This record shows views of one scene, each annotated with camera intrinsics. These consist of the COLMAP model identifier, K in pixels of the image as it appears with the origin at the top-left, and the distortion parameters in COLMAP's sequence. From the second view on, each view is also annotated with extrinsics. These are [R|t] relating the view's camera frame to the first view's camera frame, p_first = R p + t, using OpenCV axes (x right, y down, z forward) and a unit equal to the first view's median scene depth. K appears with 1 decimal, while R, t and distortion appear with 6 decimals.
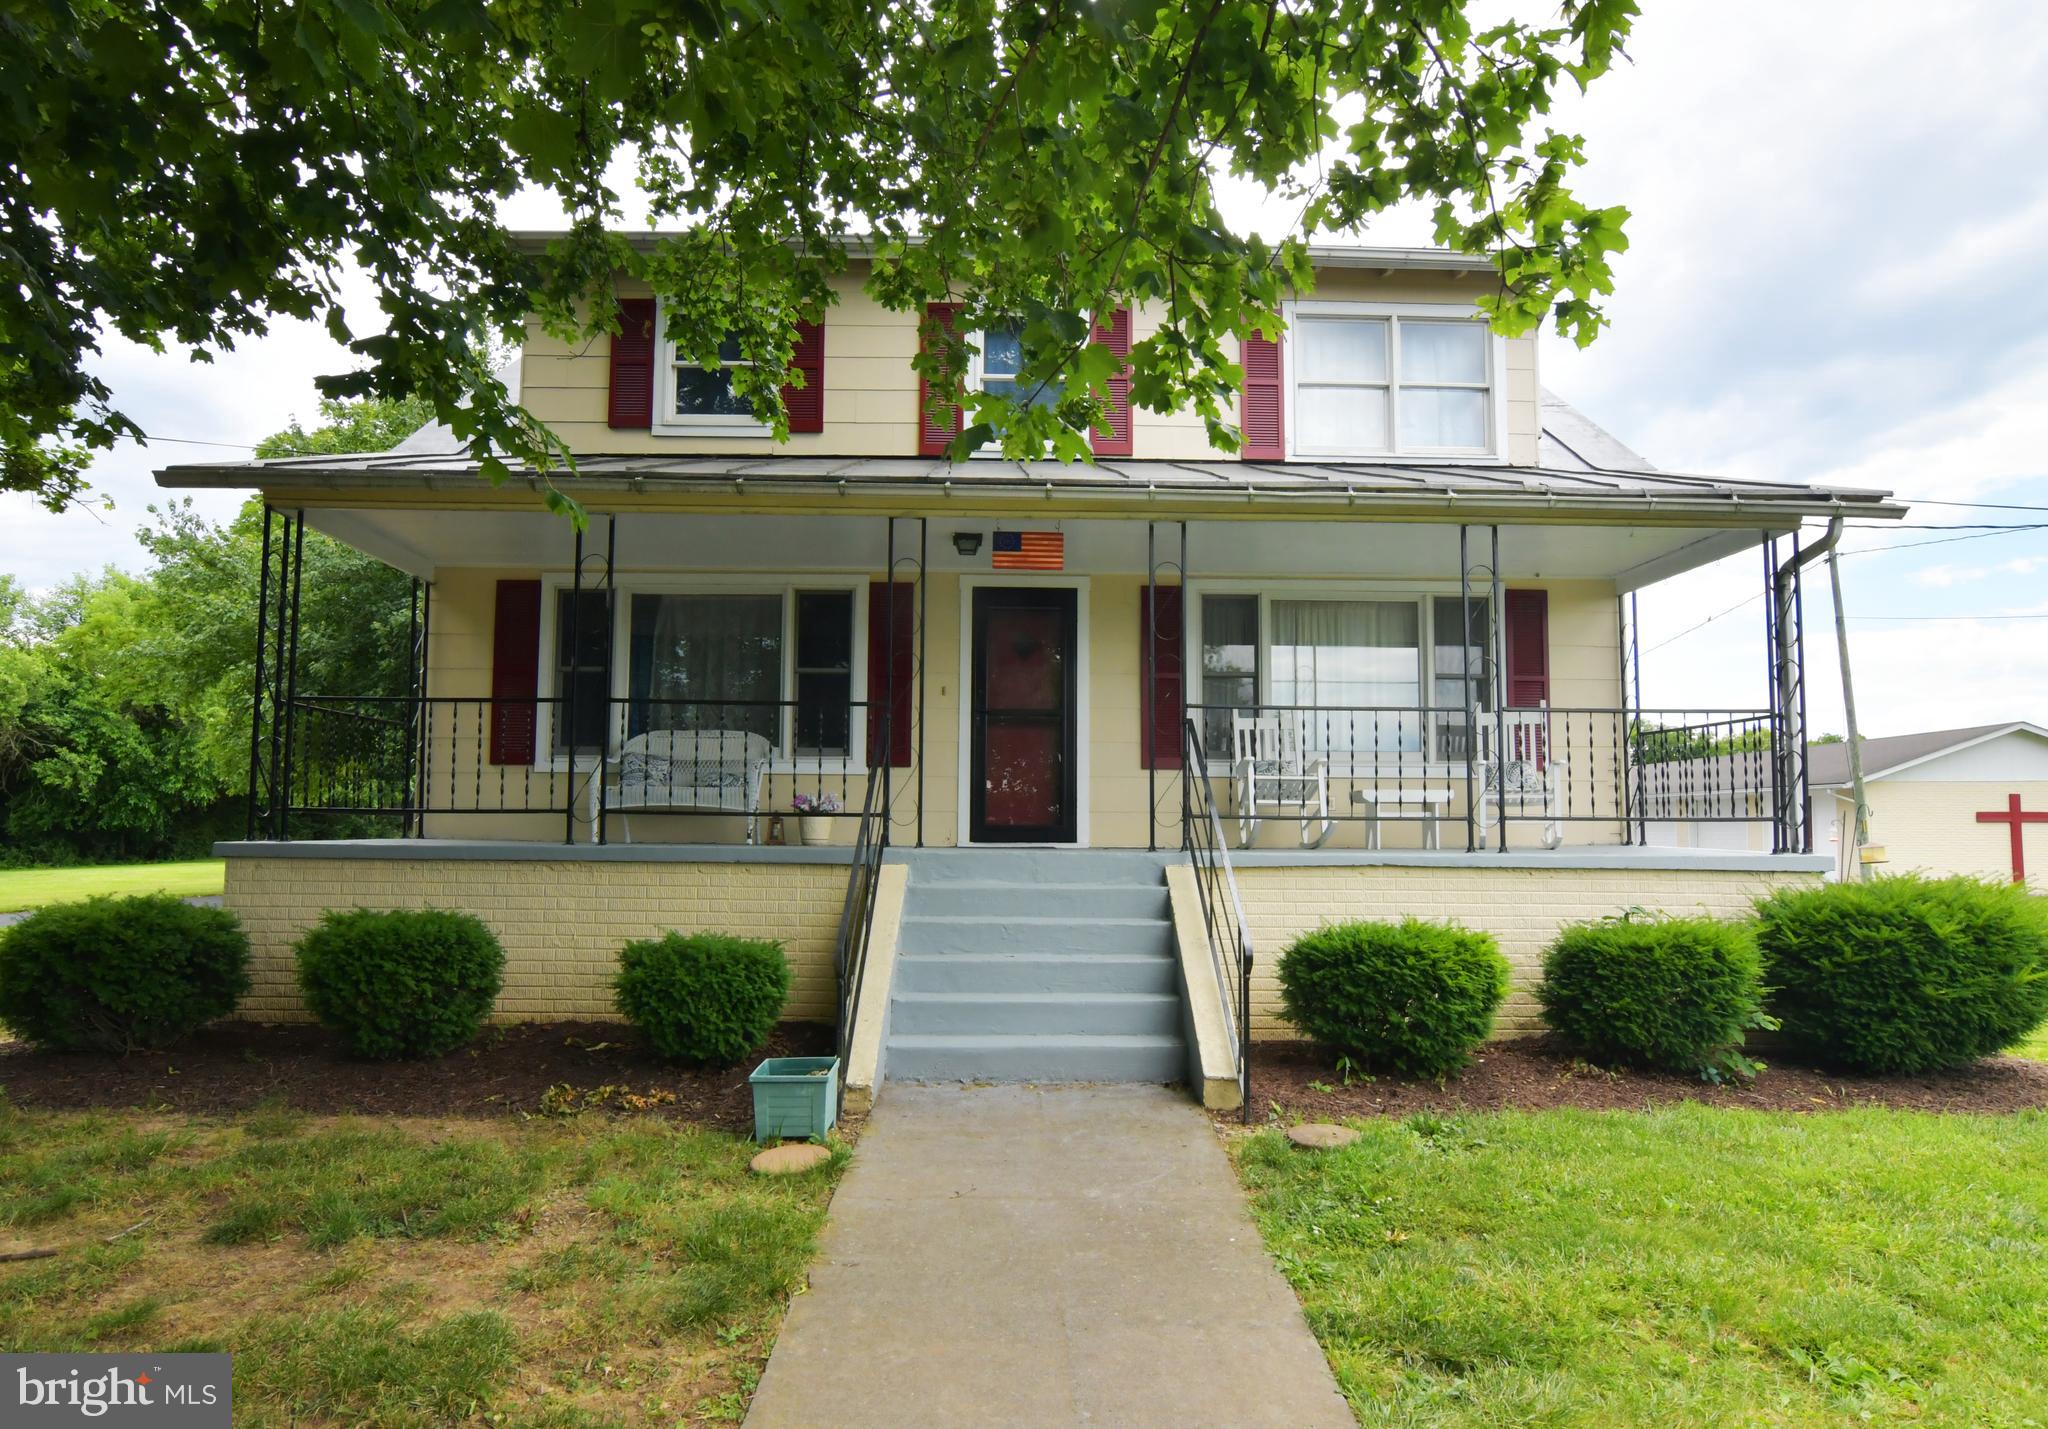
lens RADIAL K [[1105.9, 0, 1023.8], [0, 1105.9, 736.7], [0, 0, 1]] dist [-0.020199, -0.000819]
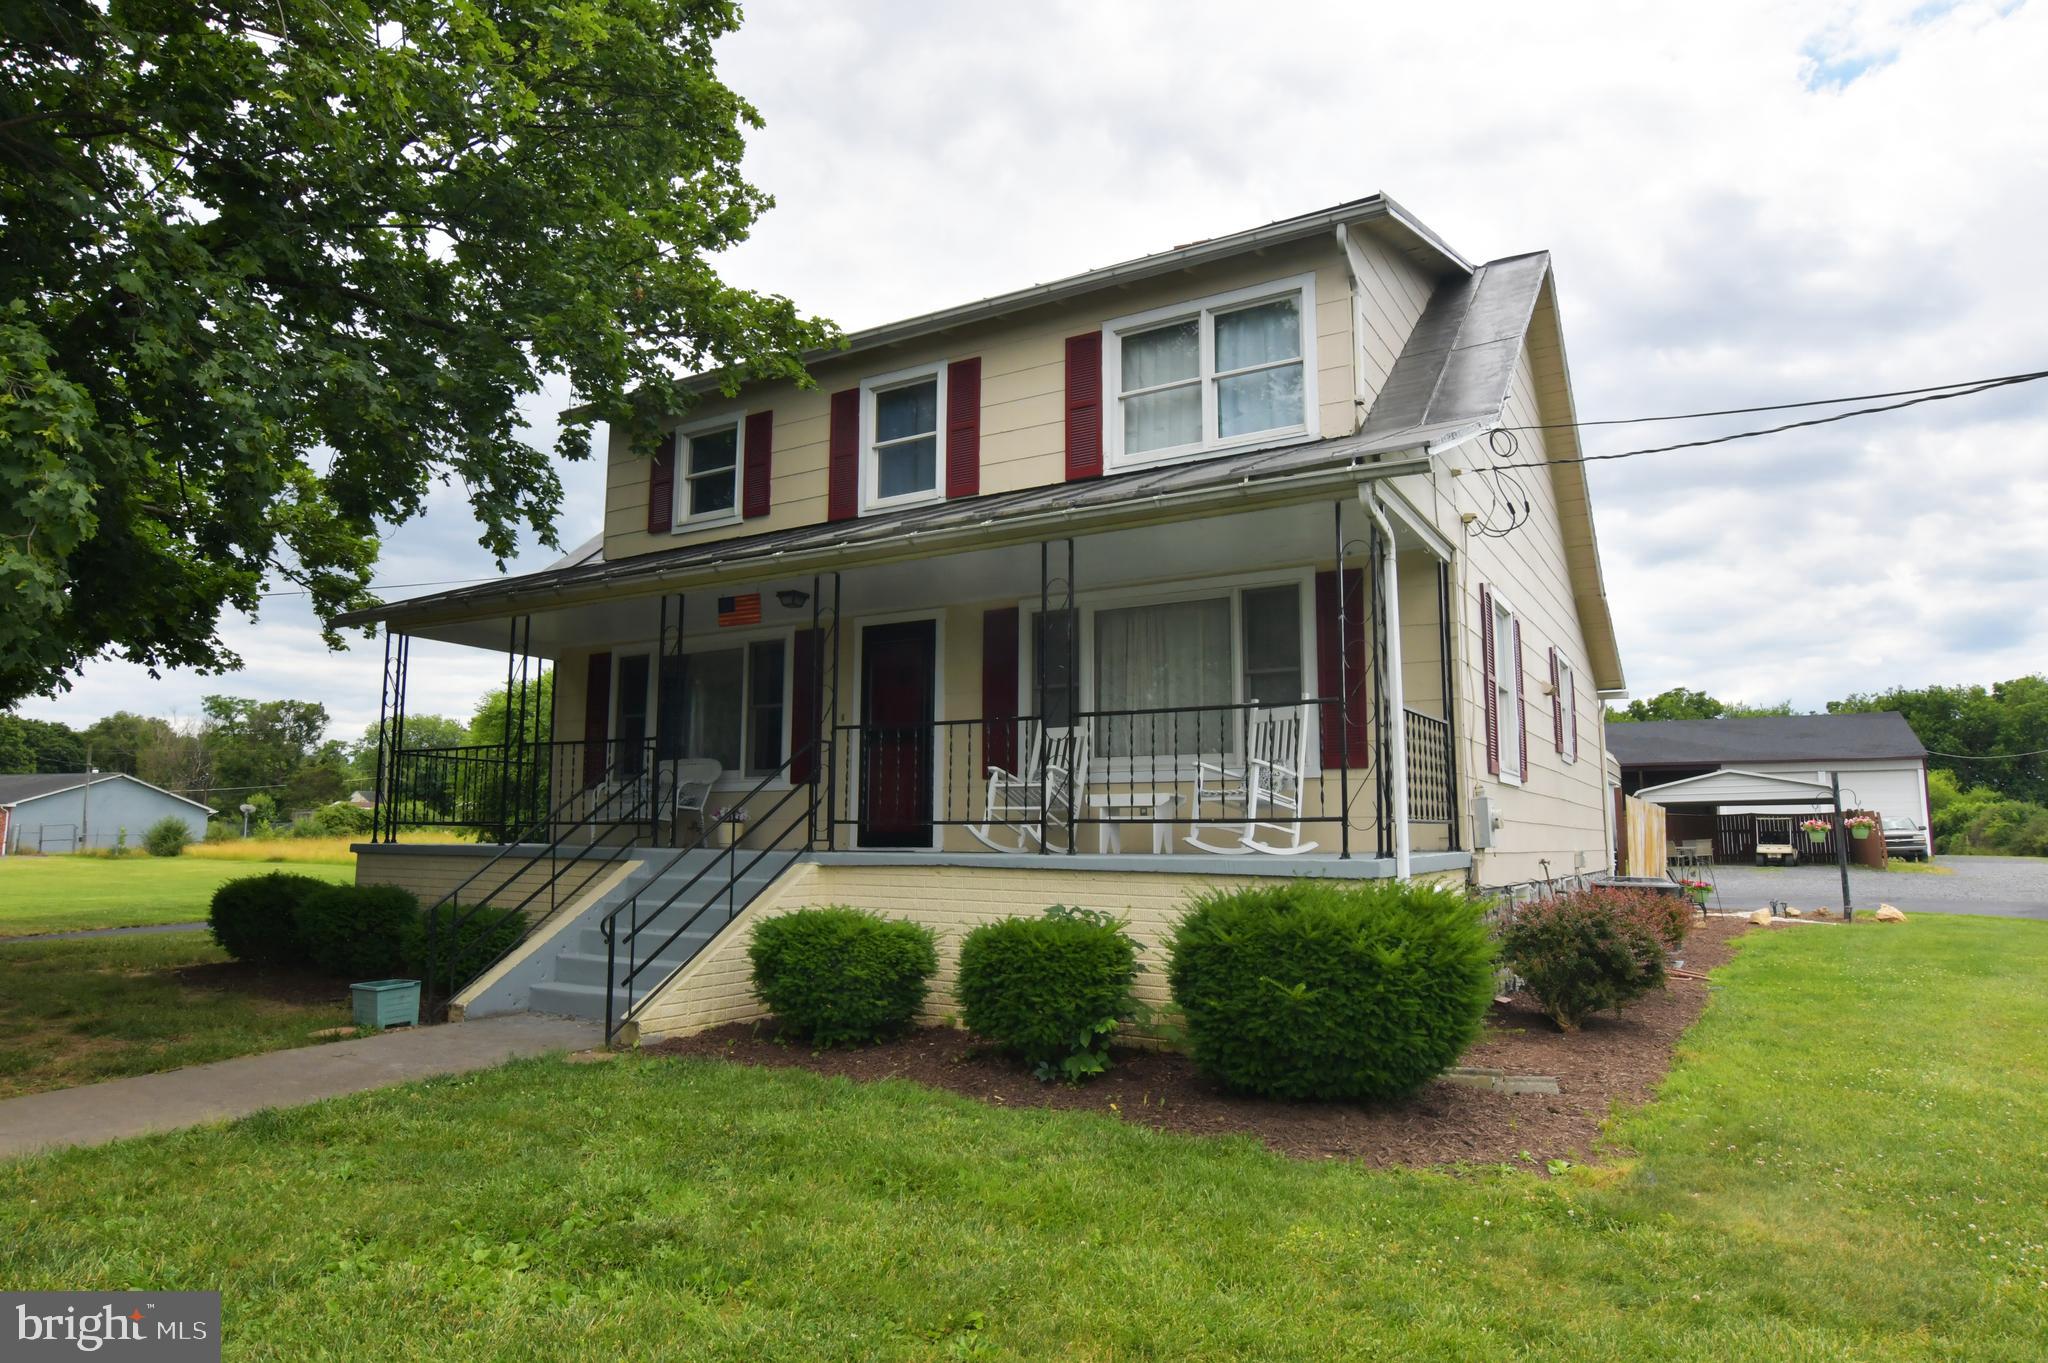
lens RADIAL K [[1207.4, 0, 1028.2], [0, 1207.4, 676.8], [0, 0, 1]] dist [0.000457, -0.000062]
pose [[0.843847, -0.074378, -0.531403, 0.771941], [0.048044, 0.996842, -0.063231, 0.006797], [0.534428, 0.027827, 0.844756, 0.012398]]
